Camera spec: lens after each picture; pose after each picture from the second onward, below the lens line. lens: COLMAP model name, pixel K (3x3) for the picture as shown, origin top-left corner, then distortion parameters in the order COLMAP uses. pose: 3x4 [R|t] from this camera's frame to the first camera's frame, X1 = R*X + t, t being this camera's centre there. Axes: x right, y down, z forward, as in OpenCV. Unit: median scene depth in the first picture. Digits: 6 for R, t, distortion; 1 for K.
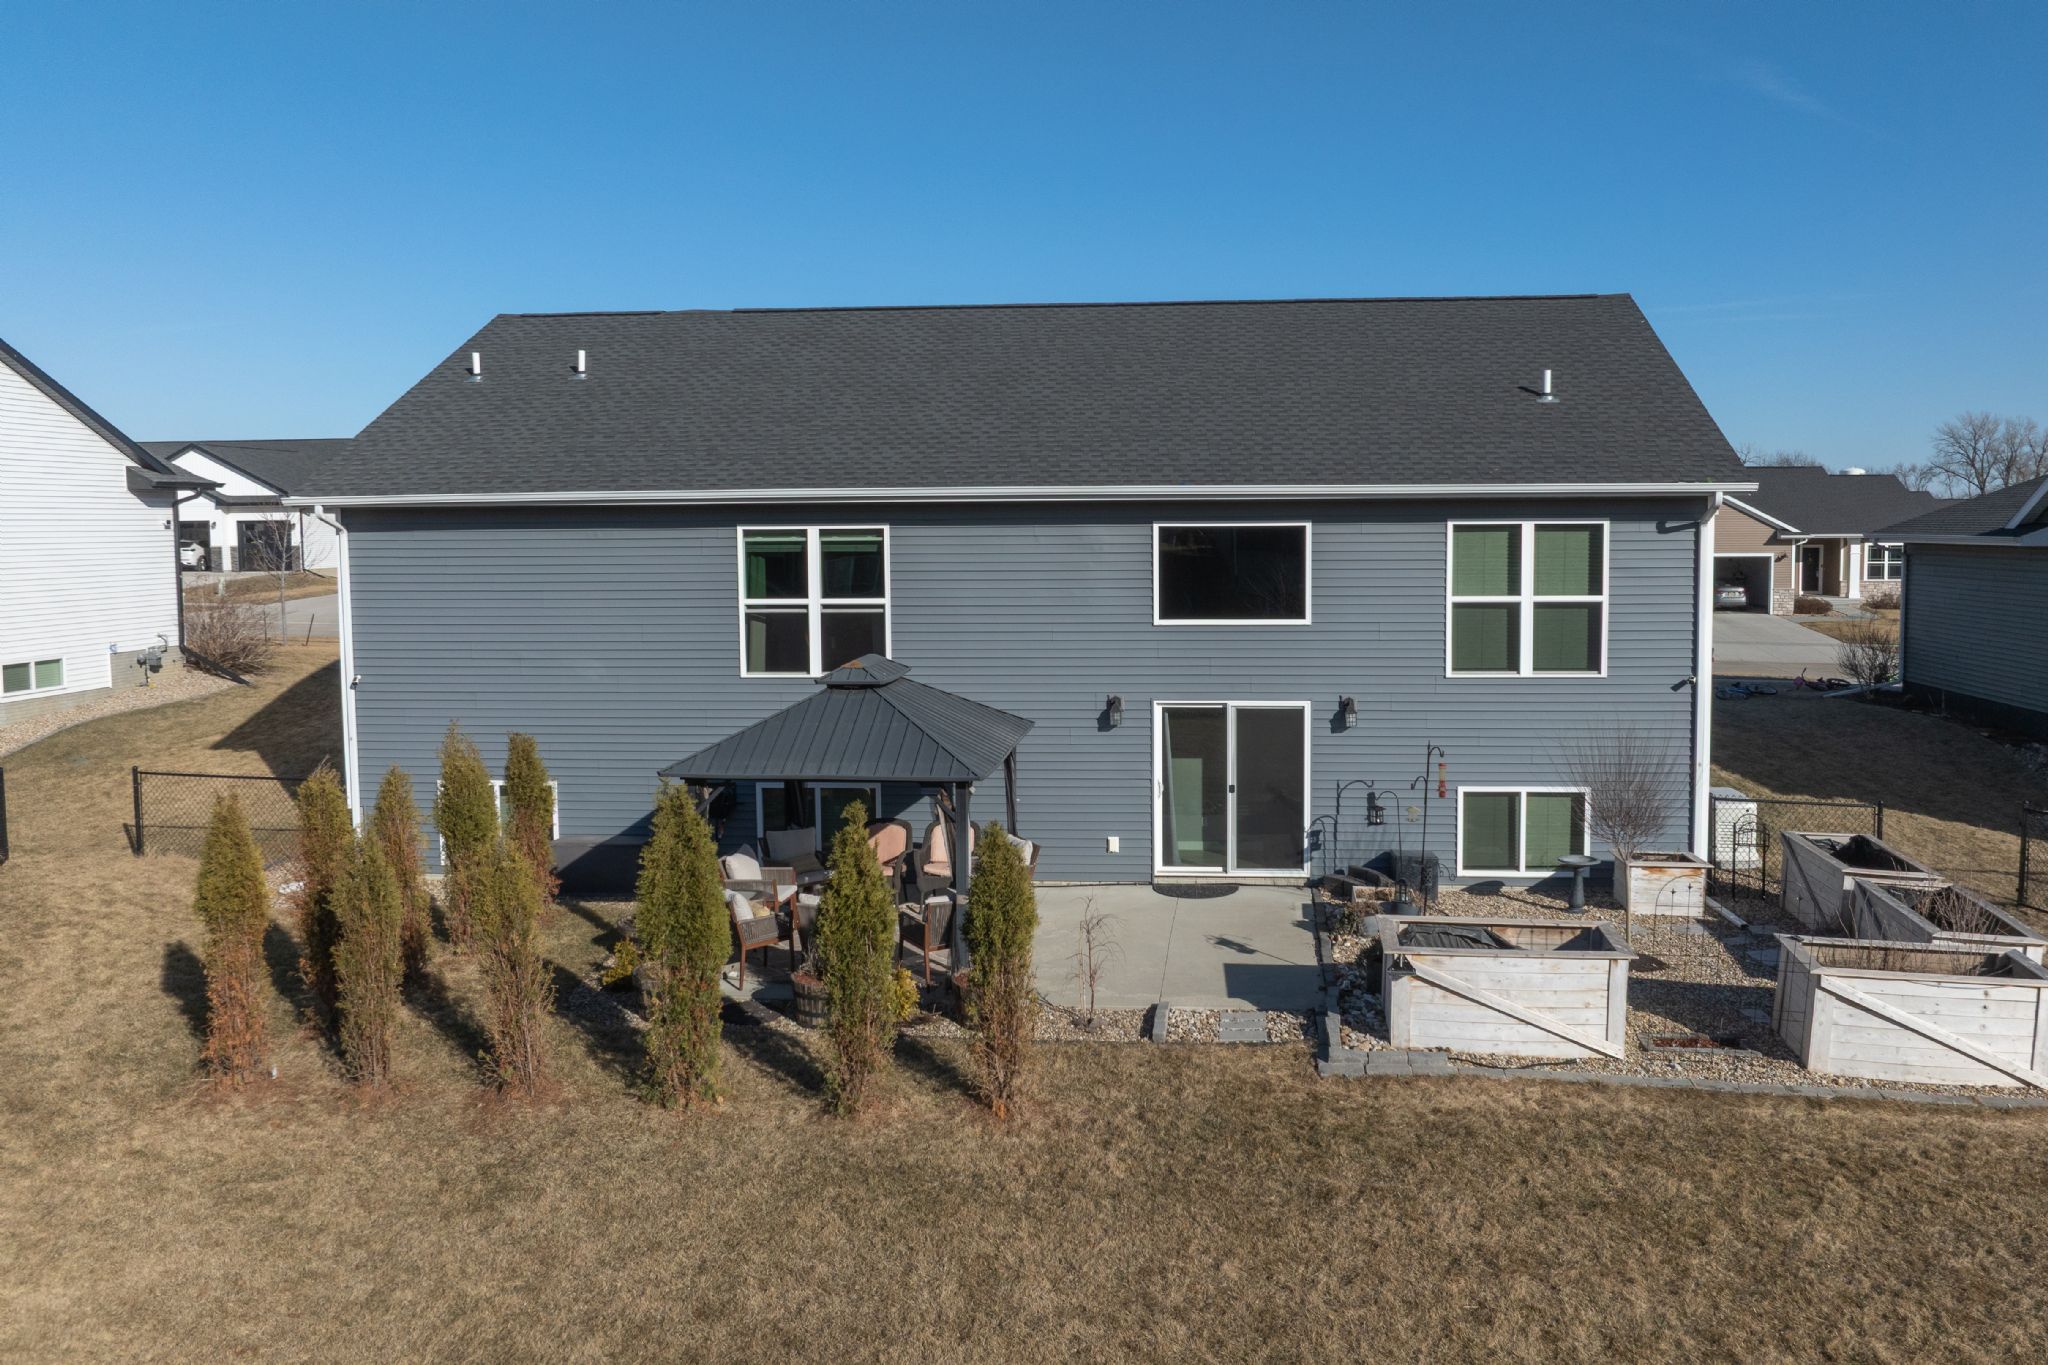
lens RADIAL K [[1575.1, 0, 1100.6], [0, 1575.1, 616.7], [0, 0, 1]] dist [-0.044558, 0.002865]
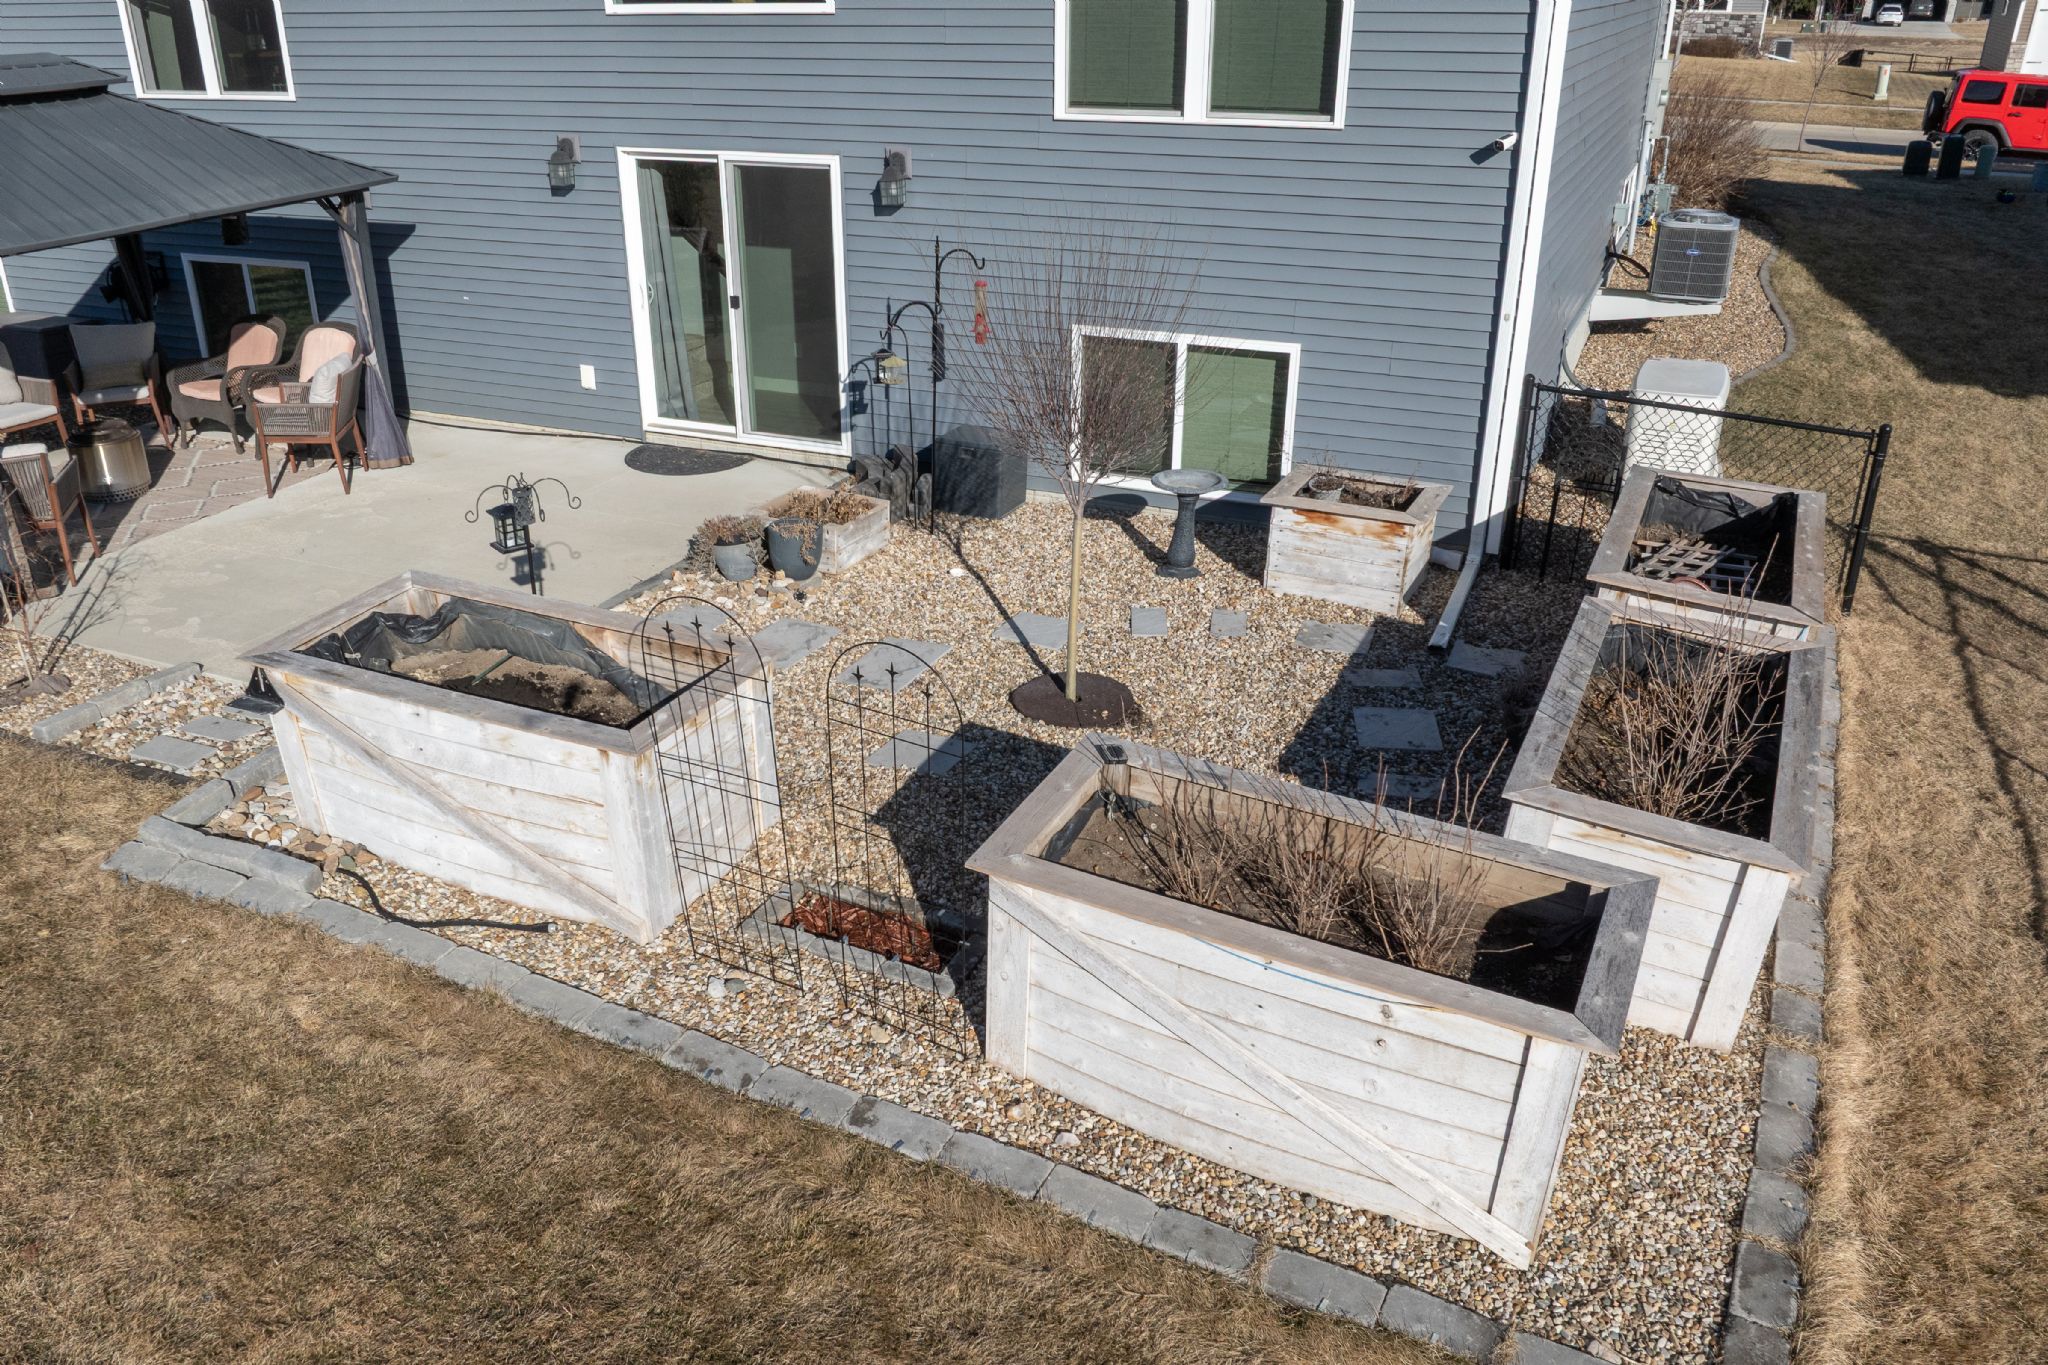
lens RADIAL K [[1579.6, 0, 984.2], [0, 1579.6, 717.1], [0, 0, 1]] dist [-0.036756, 0.004463]
pose [[0.938608, 0.148683, -0.311300, 0.391021], [-0.021112, 0.925423, 0.378347, 0.024671], [0.344338, -0.348548, 0.871749, 0.440787]]
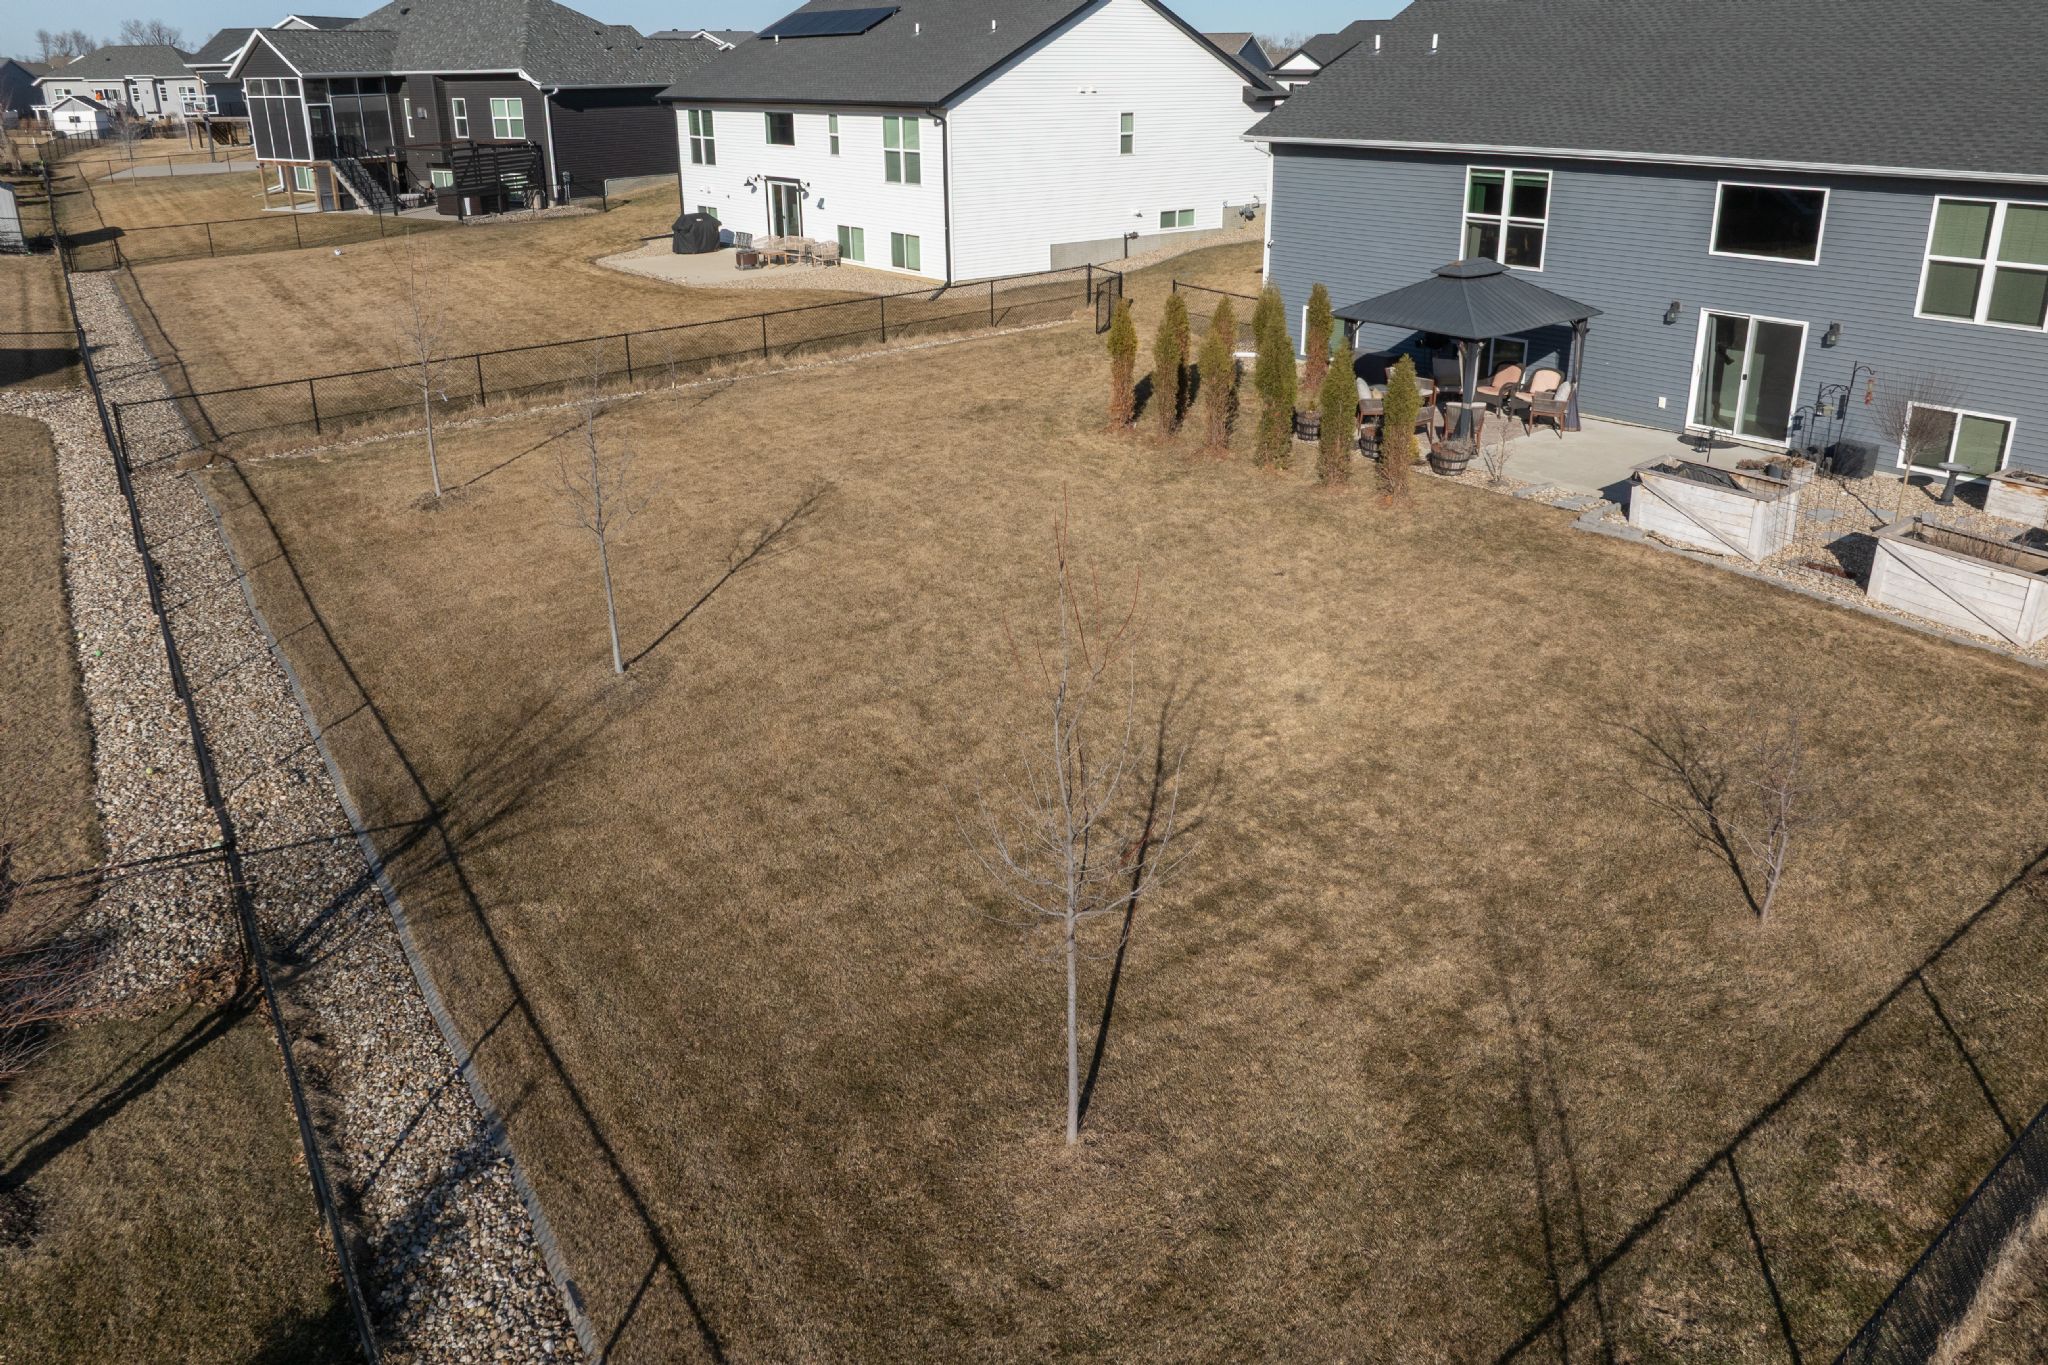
lens RADIAL K [[1477.3, 0, 1060.5], [0, 1477.3, 572.8], [0, 0, 1]] dist [-0.039067, 0.005904]
pose [[0.696377, 0.238046, -0.677048, 0.589990], [-0.045834, 0.956214, 0.289057, -0.075139], [0.716211, -0.170261, 0.676796, -0.365582]]
